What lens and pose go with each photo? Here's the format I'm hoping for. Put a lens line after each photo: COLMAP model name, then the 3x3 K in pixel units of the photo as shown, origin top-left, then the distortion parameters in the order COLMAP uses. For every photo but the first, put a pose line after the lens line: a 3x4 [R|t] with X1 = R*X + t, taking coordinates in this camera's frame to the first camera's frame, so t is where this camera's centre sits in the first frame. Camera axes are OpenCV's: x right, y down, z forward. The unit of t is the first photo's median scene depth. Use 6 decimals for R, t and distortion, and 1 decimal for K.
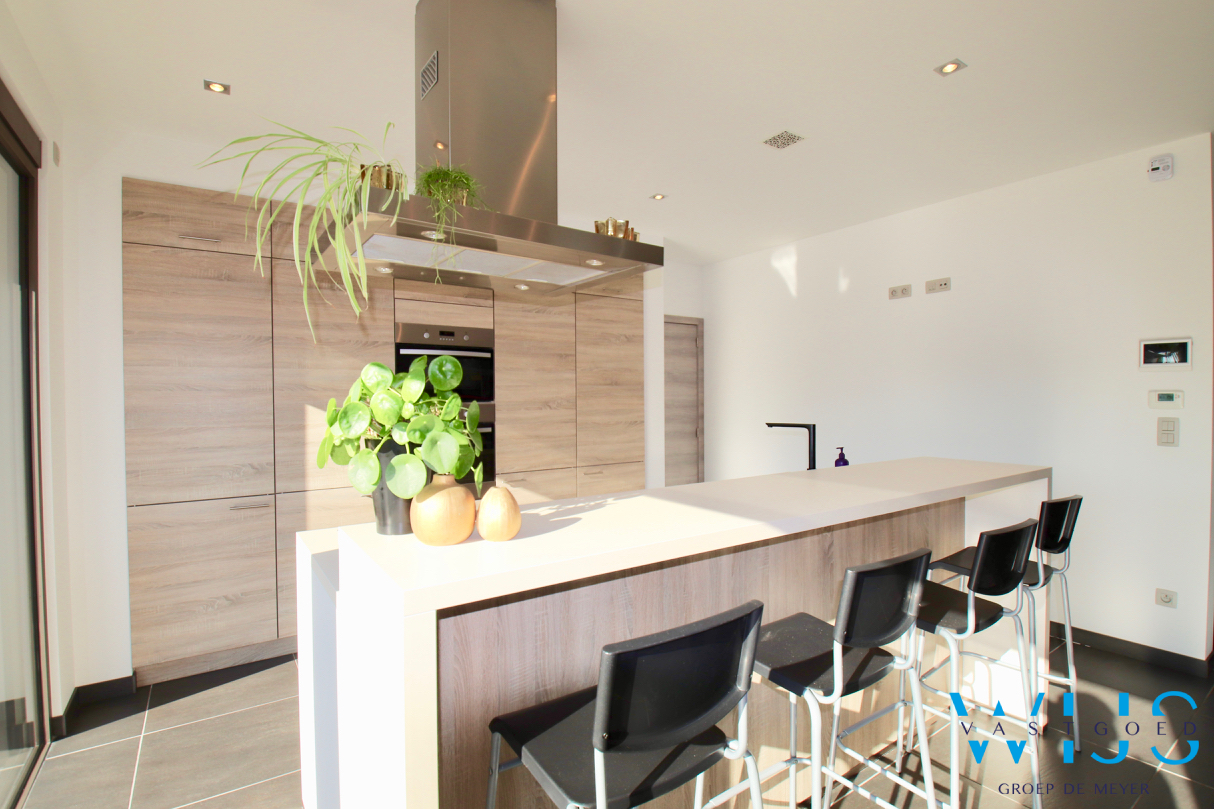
lens RADIAL K [[581.1, 0, 606.1], [0, 581.1, 401.5], [0, 0, 1]] dist [-0.013526, -0.001247]
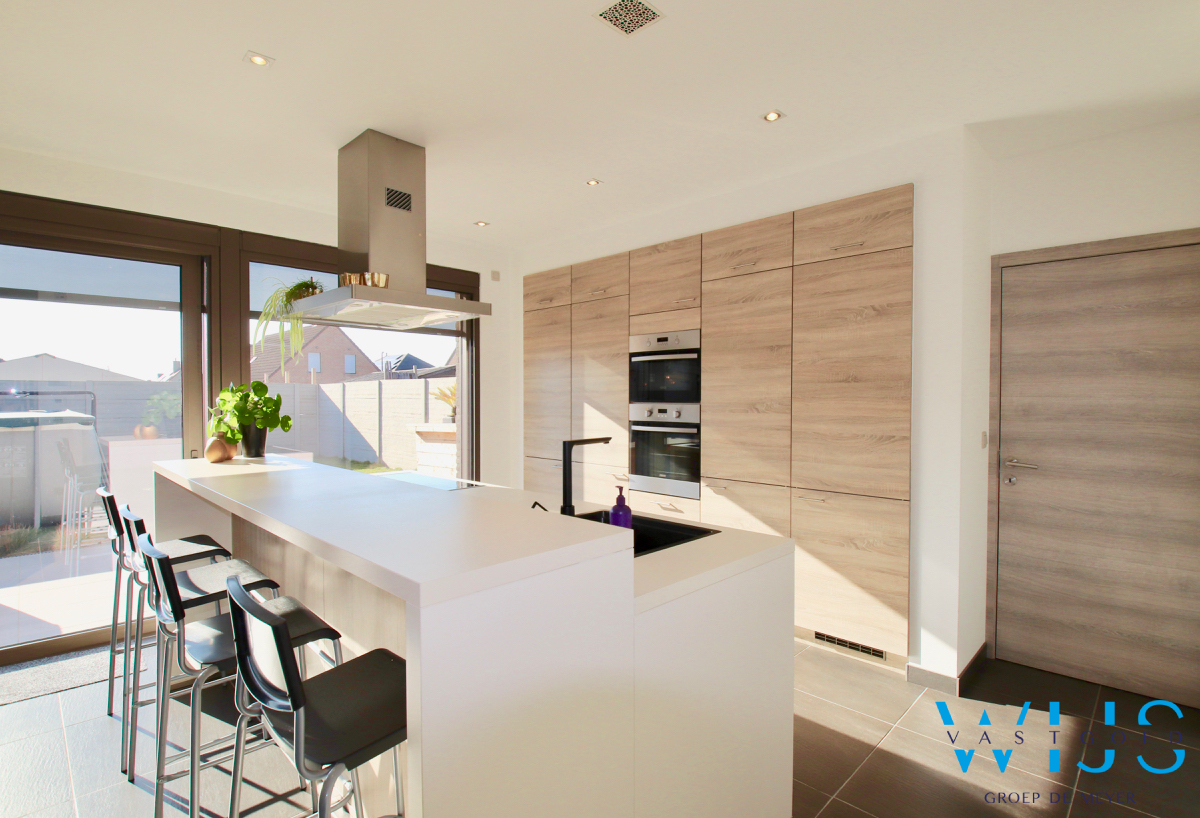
lens RADIAL K [[585.9, 0, 611.4], [0, 585.9, 410.0], [0, 0, 1]] dist [0.022680, -0.020669]
pose [[0.172313, 0.021446, -0.984809, 0.707741], [-0.014632, 0.999708, 0.019210, -0.003600], [0.984933, 0.011100, 0.172577, 0.635150]]
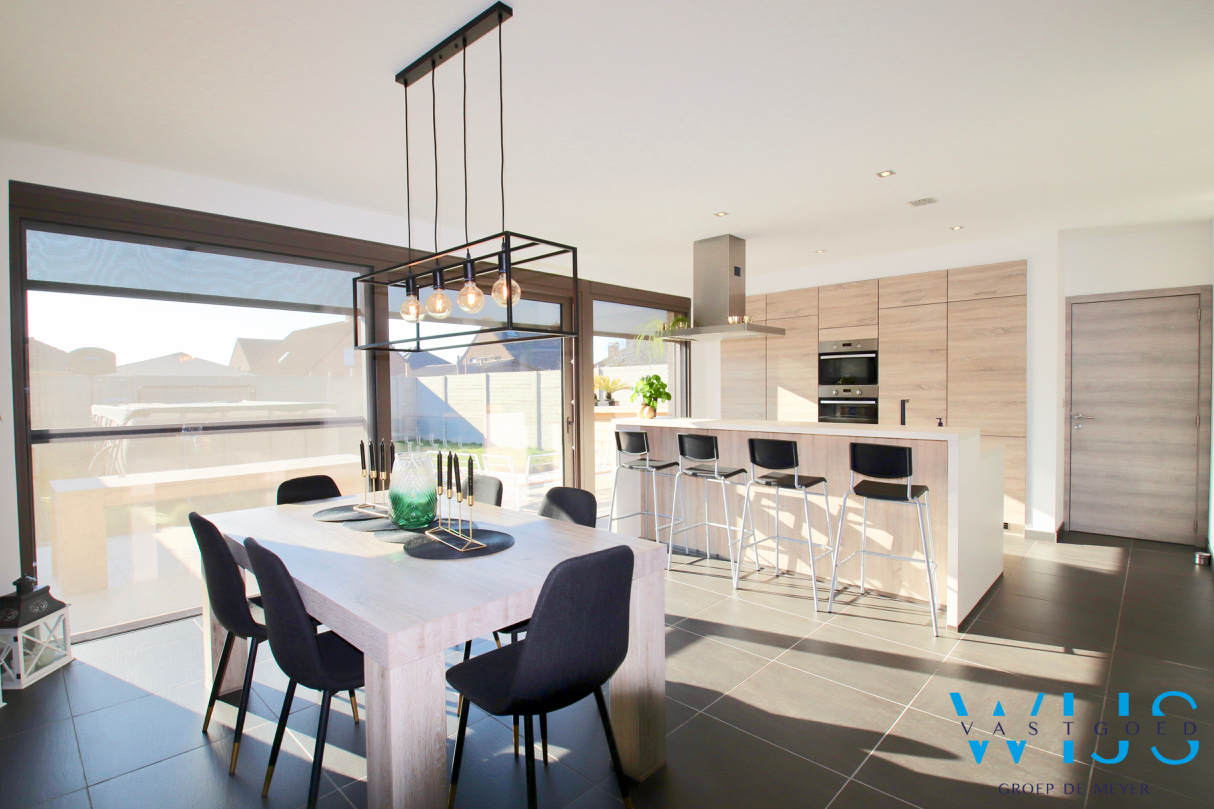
lens RADIAL K [[581.1, 0, 606.1], [0, 581.1, 401.5], [0, 0, 1]] dist [-0.013526, -0.001247]
pose [[0.173056, 0.022315, -0.984659, 1.136785], [-0.002851, 0.999750, 0.022156, 0.012409], [0.984908, -0.001027, 0.173076, 0.007112]]
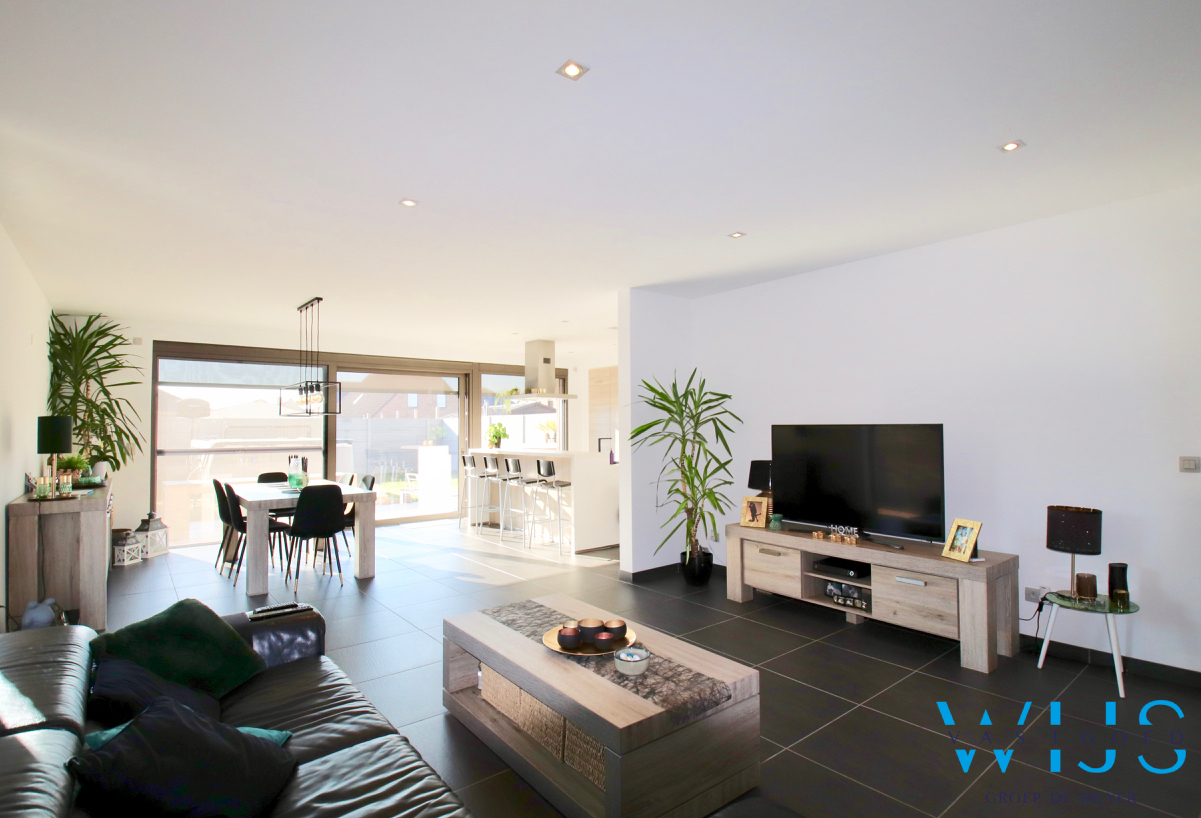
lens RADIAL K [[586.4, 0, 611.9], [0, 586.4, 410.0], [0, 0, 1]] dist [0.022680, -0.020669]
pose [[0.056784, -0.030318, -0.997926, 2.060929], [-0.005702, 0.999513, -0.030691, 0.000512], [0.998370, 0.007432, 0.056584, 0.619434]]
